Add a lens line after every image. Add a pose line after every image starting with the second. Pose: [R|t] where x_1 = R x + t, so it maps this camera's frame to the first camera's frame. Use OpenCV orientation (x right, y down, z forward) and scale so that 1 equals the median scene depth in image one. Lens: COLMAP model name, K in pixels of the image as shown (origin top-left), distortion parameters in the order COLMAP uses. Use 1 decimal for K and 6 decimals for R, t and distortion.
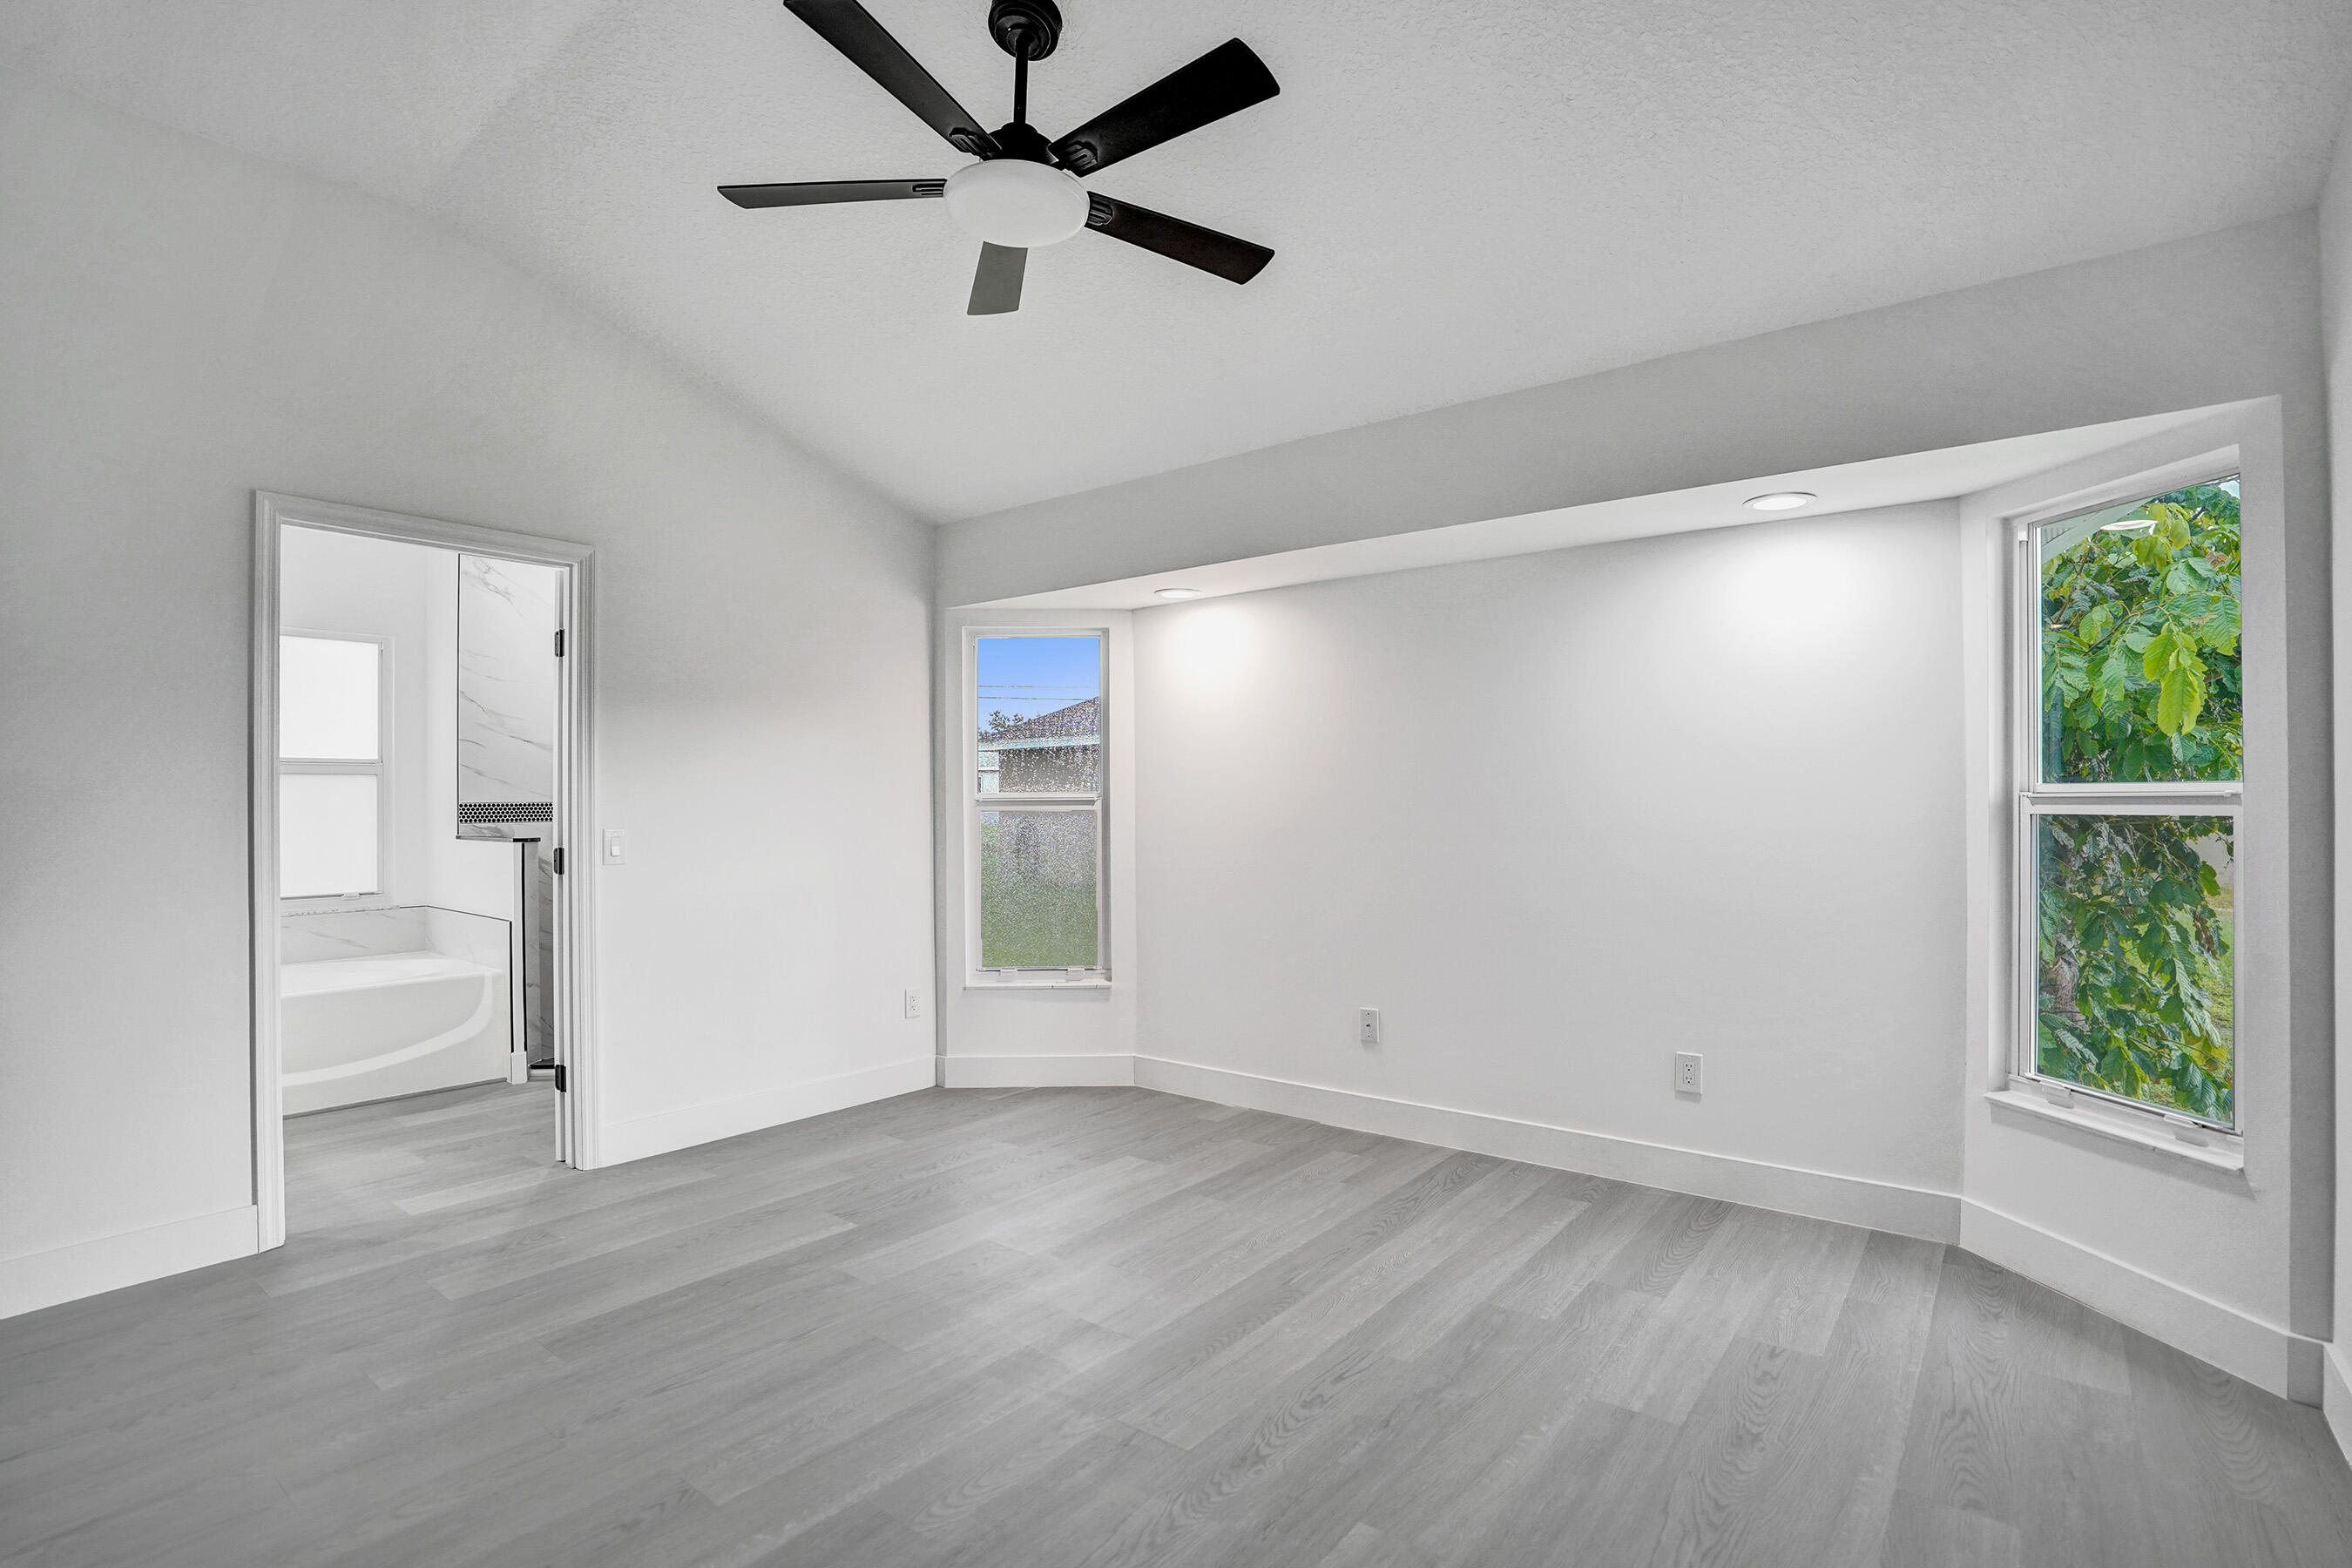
lens RADIAL K [[1128.0, 0, 1169.6], [0, 1128.0, 808.1], [0, 0, 1]] dist [-0.078769, 0.036615]
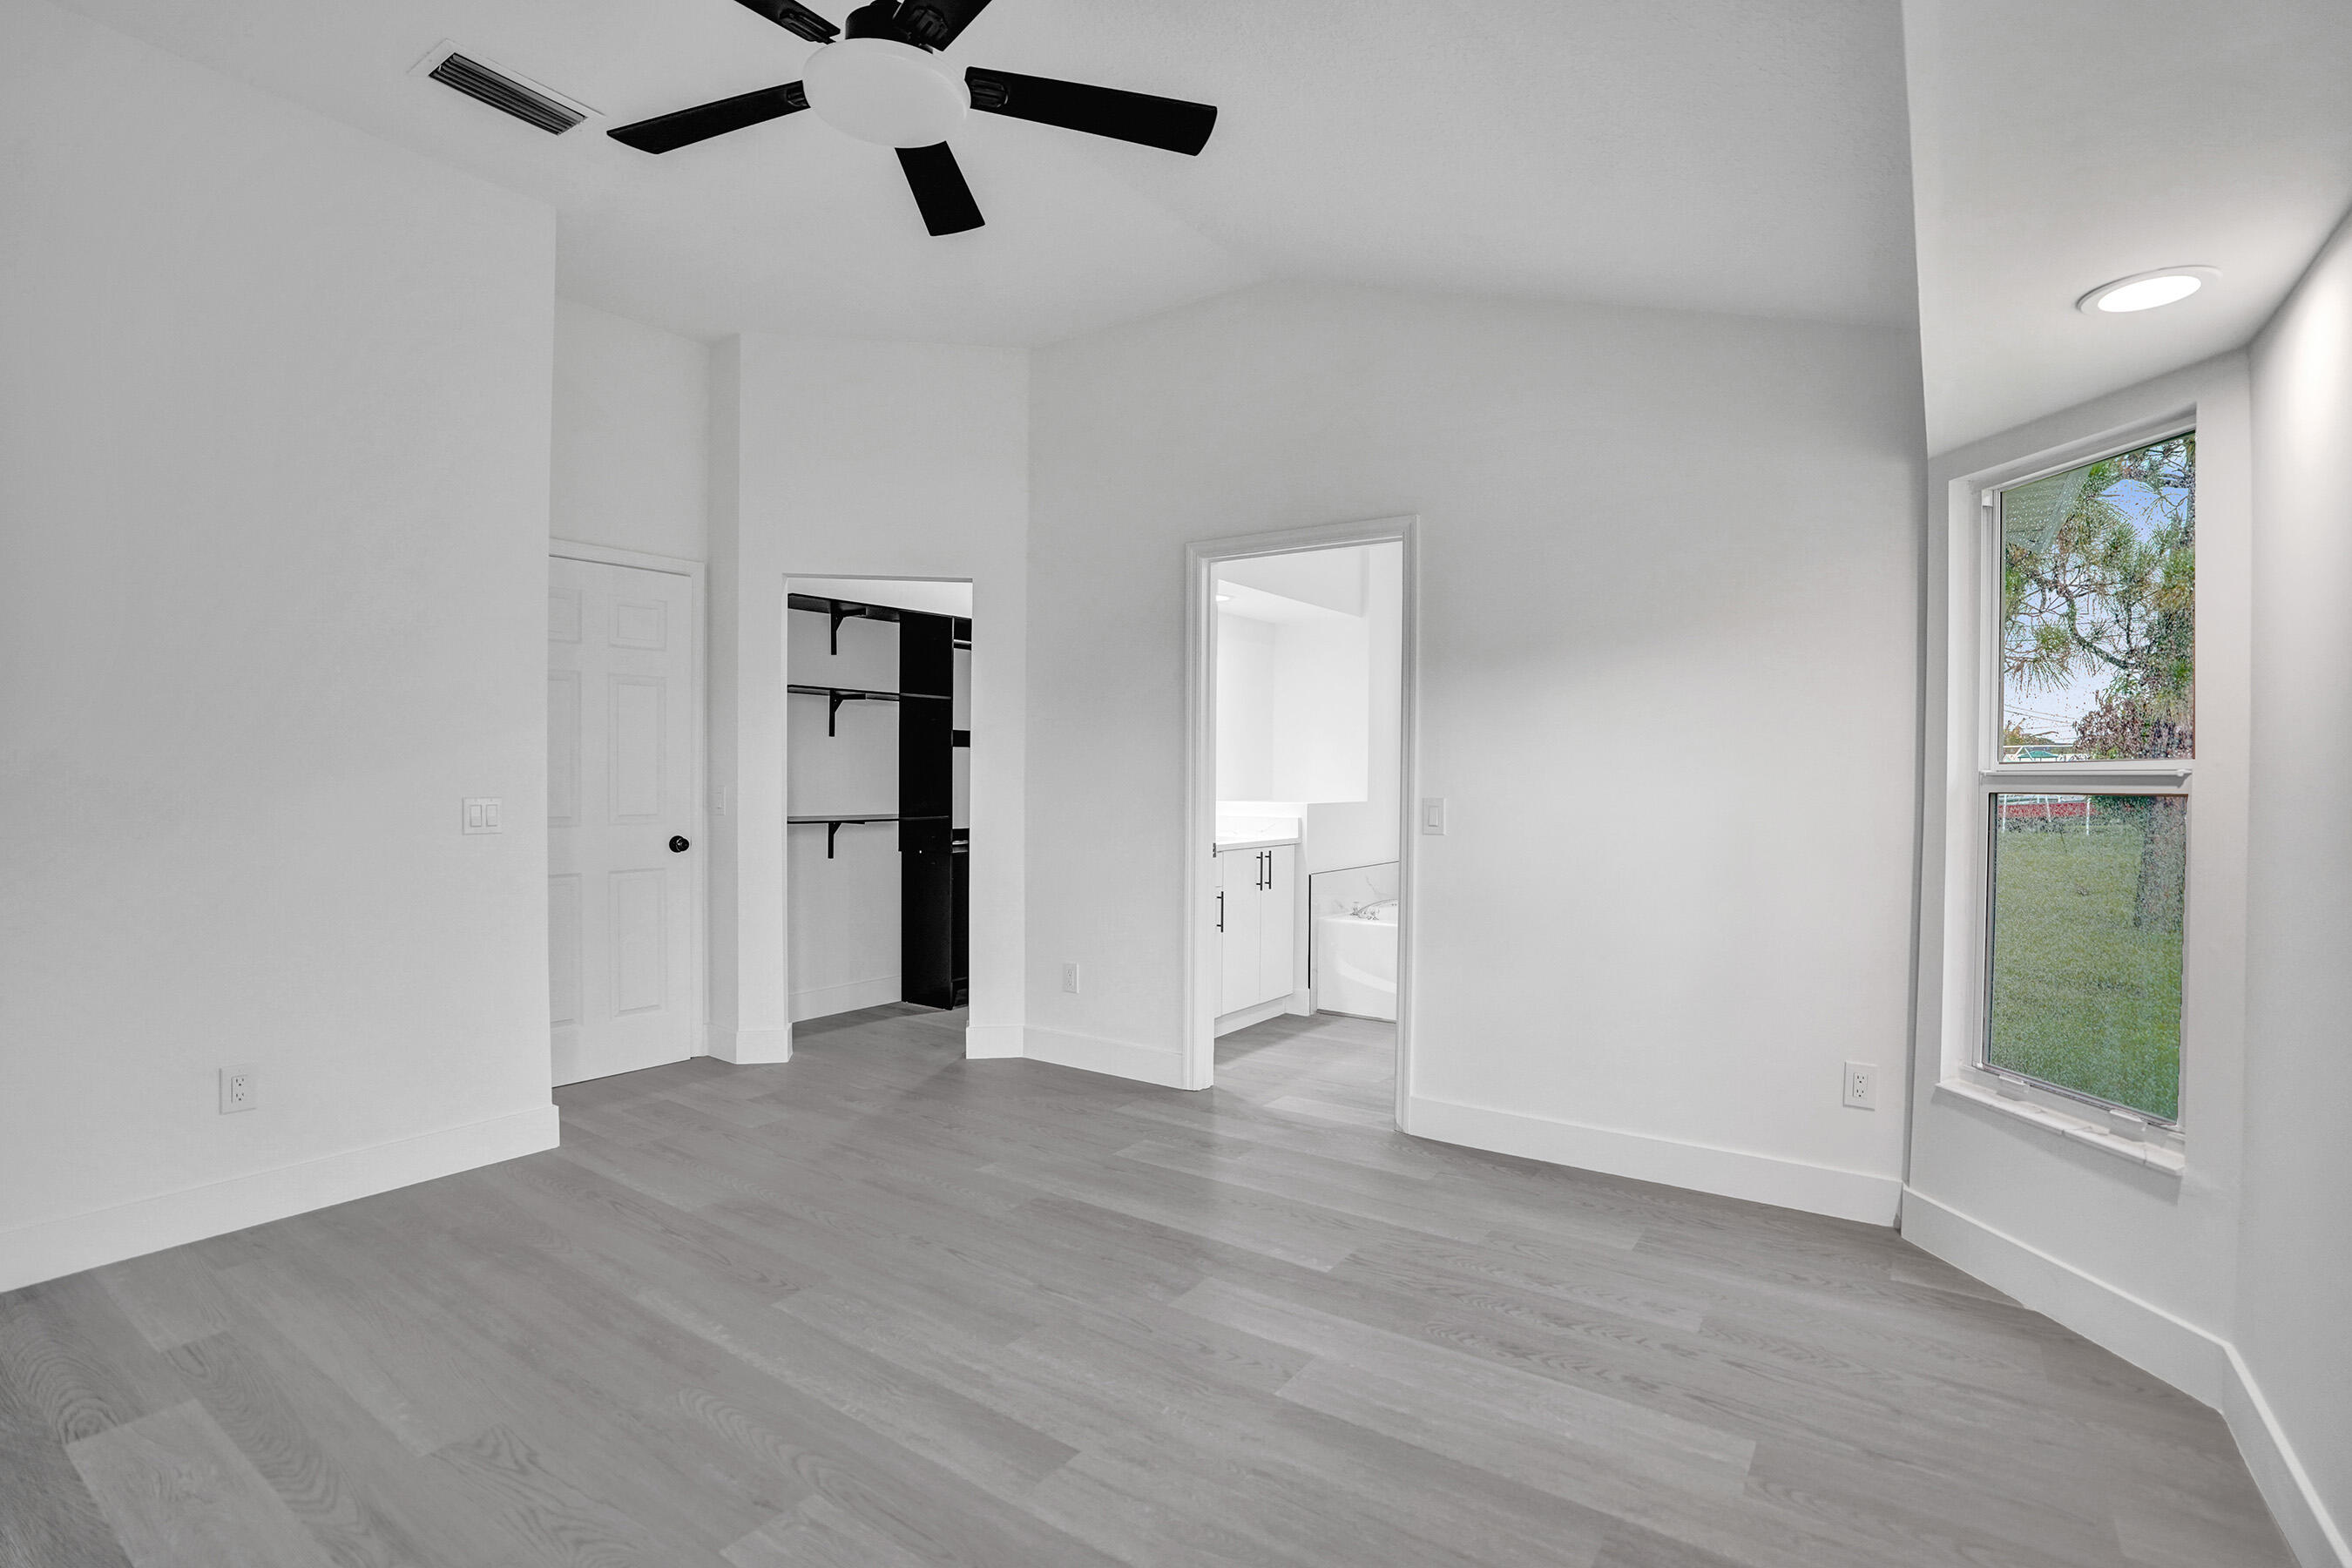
lens RADIAL K [[1087.8, 0, 1200.8], [0, 1087.8, 786.4], [0, 0, 1]] dist [-0.061623, 0.019610]
pose [[0.066738, 0.011947, -0.997699, 0.517795], [-0.012105, 0.999864, 0.011163, -0.004746], [0.997697, 0.011332, 0.066873, 0.822047]]
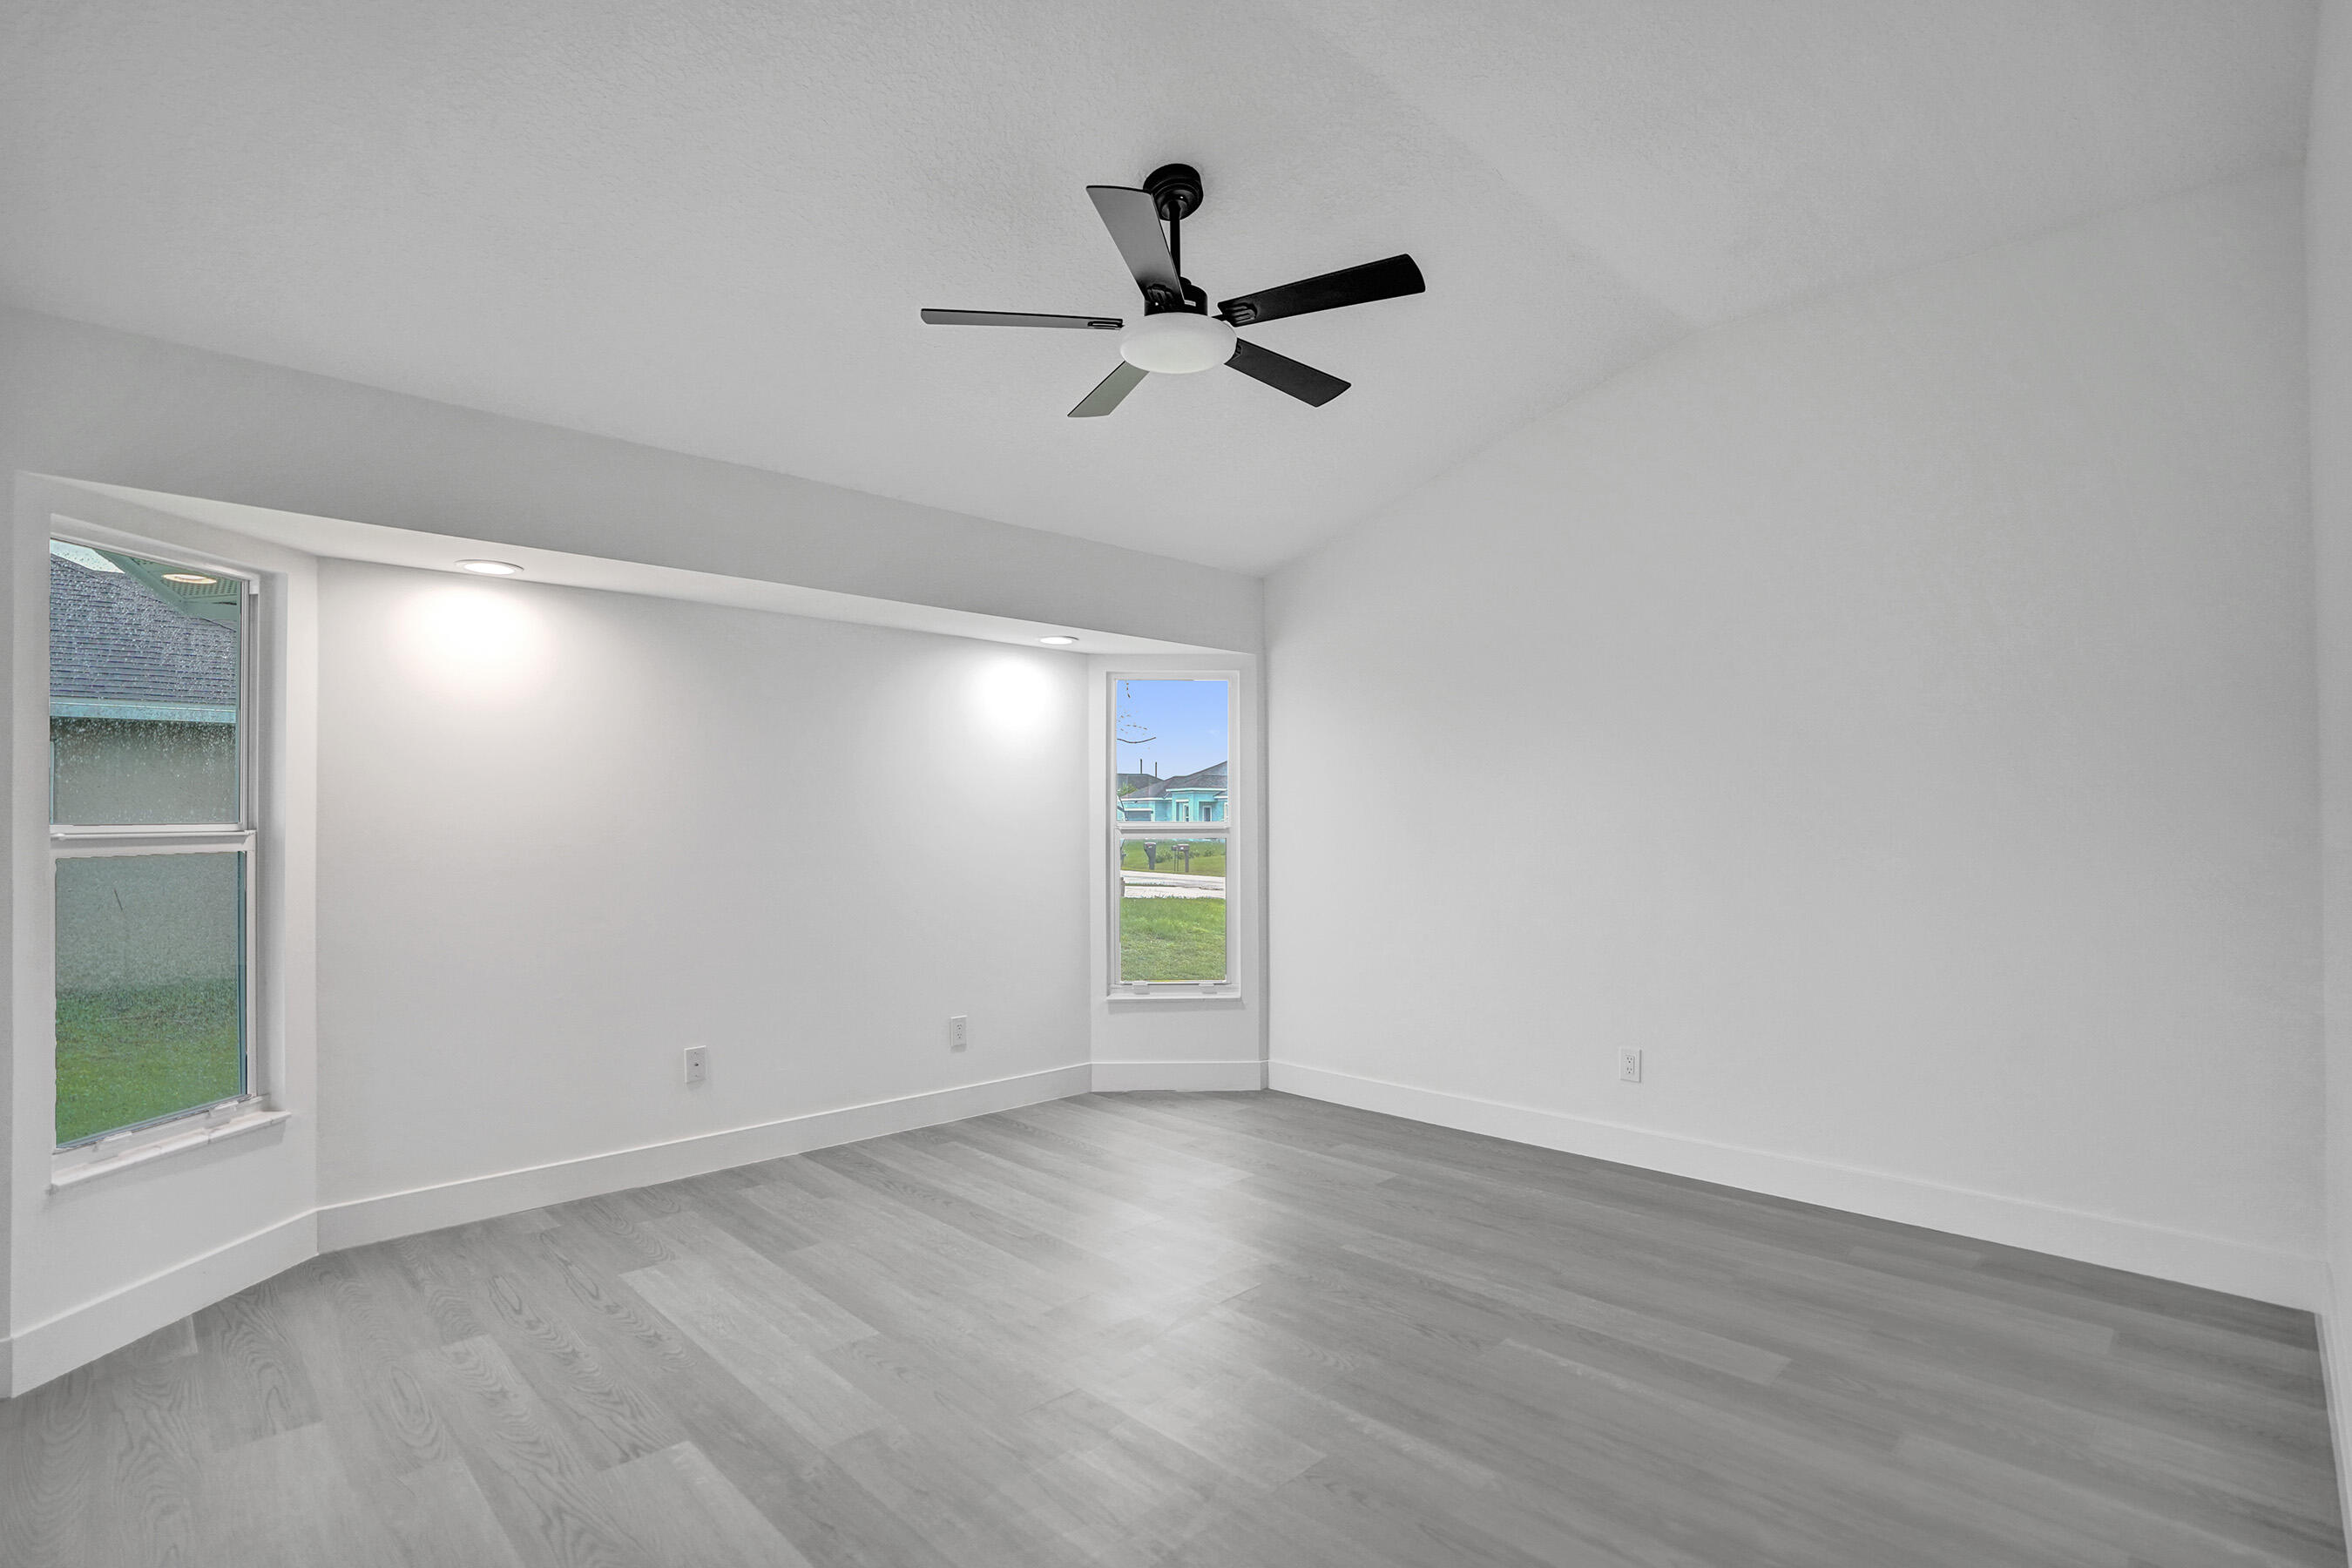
lens RADIAL K [[1123.2, 0, 1198.7], [0, 1123.2, 826.5], [0, 0, 1]] dist [-0.063320, 0.020839]
pose [[0.107167, -0.004165, 0.994232, -0.916635], [0.003622, 0.999986, 0.003799, -0.019122], [-0.994234, 0.003194, 0.107180, 0.582089]]
